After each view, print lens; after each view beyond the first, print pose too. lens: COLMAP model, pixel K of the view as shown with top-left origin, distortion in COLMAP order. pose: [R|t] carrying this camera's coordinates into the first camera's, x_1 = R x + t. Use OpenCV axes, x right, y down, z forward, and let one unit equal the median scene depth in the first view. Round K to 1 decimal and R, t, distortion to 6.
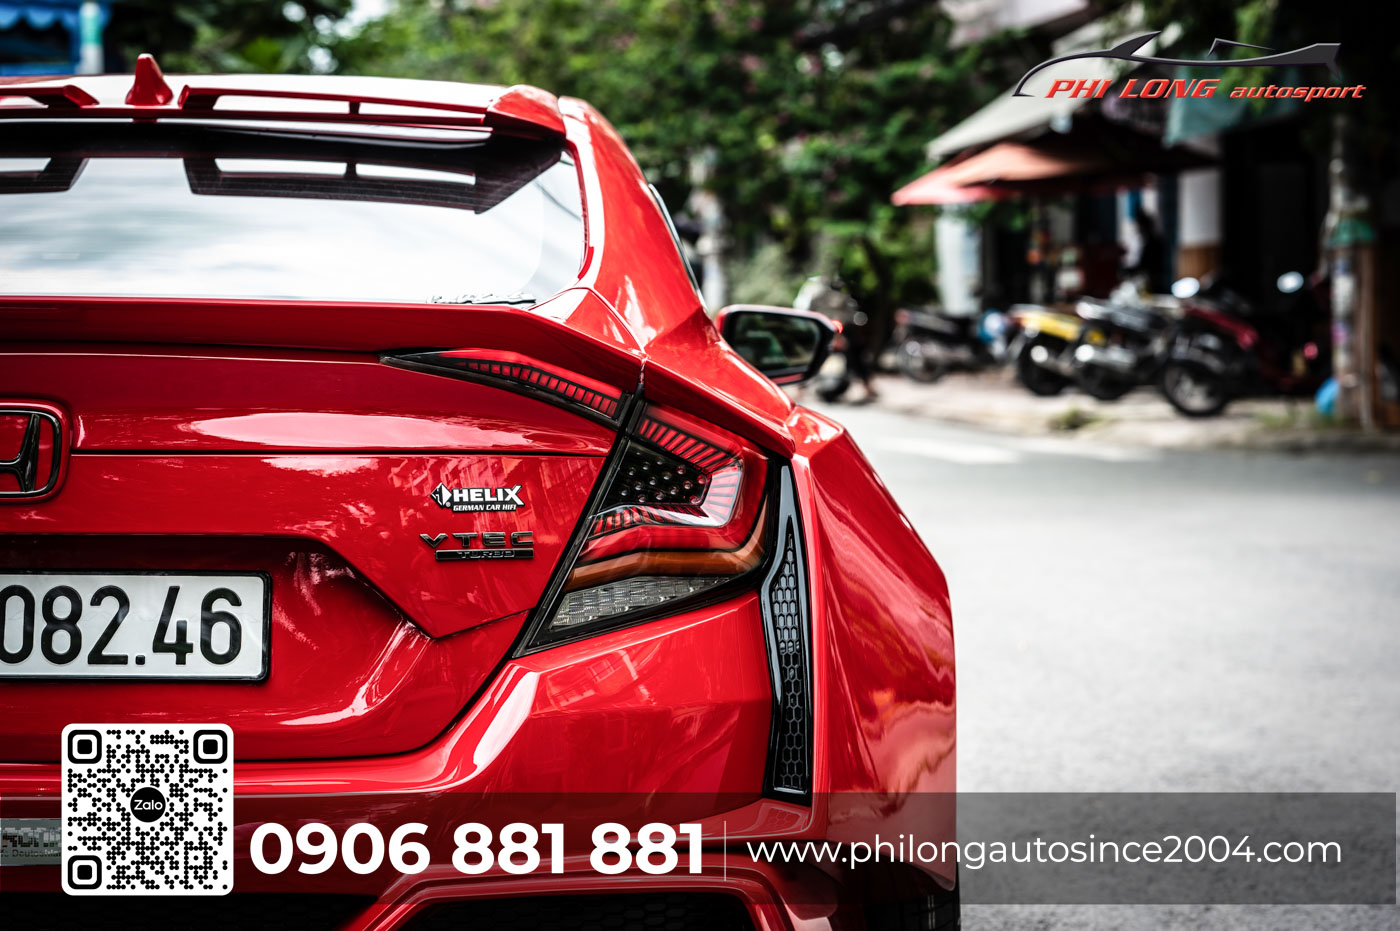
lens RADIAL K [[3436.5, 0, 700.0], [0, 3436.5, 465.5], [0, 0, 1]] dist [0.089769, 1.125535]
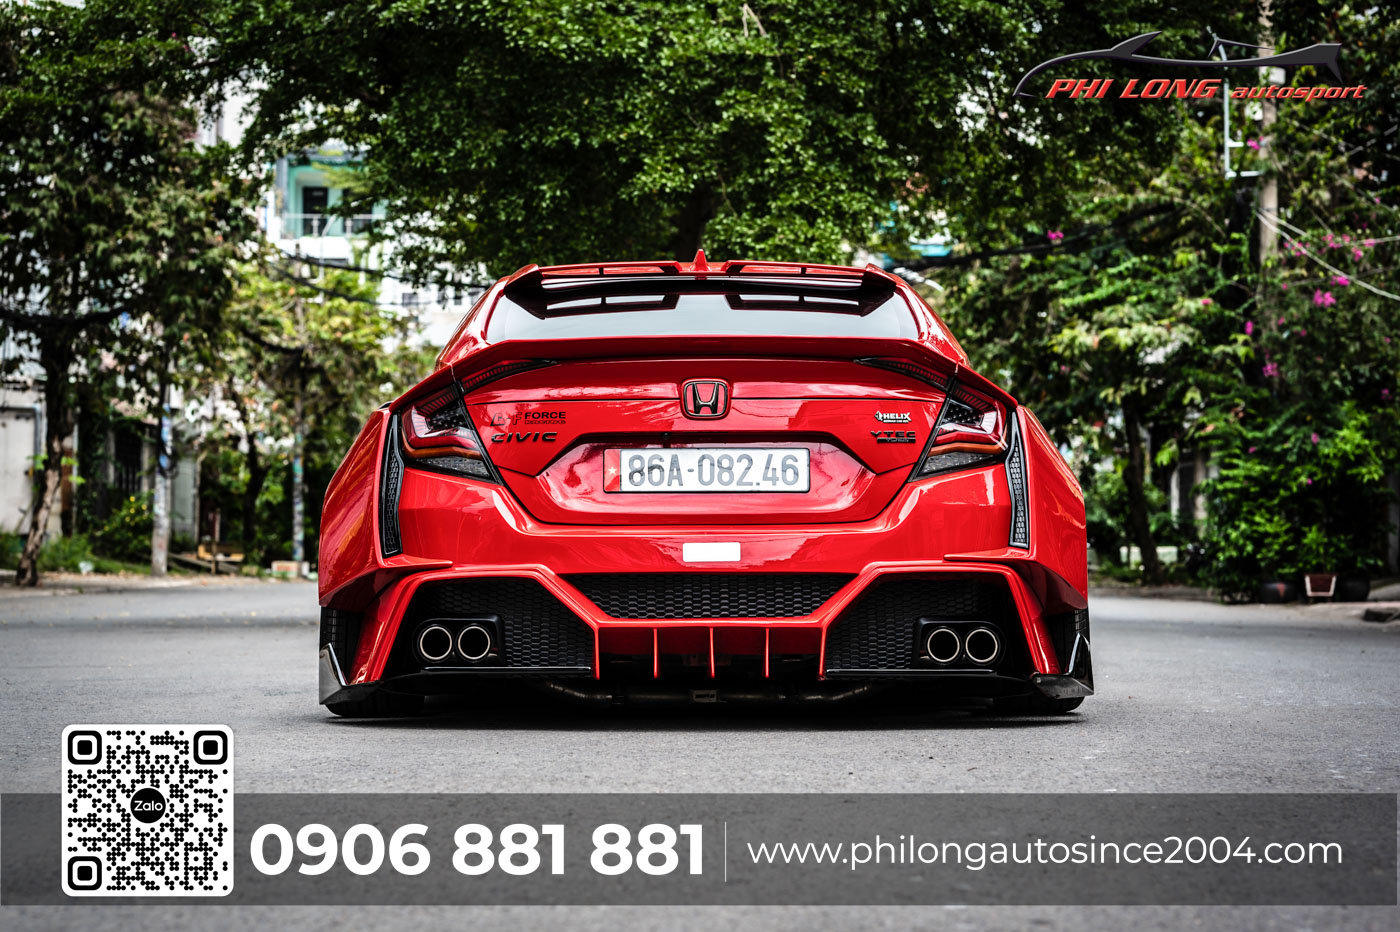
lens RADIAL K [[3436.5, 0, 700.0], [0, 3436.5, 466.0], [0, 0, 1]] dist [0.089769, 1.125535]
pose [[0.999991, -0.003418, -0.002621, -0.187993], [0.003205, 0.997011, -0.077198, 0.222561], [0.002877, 0.077189, 0.997012, -1.385057]]
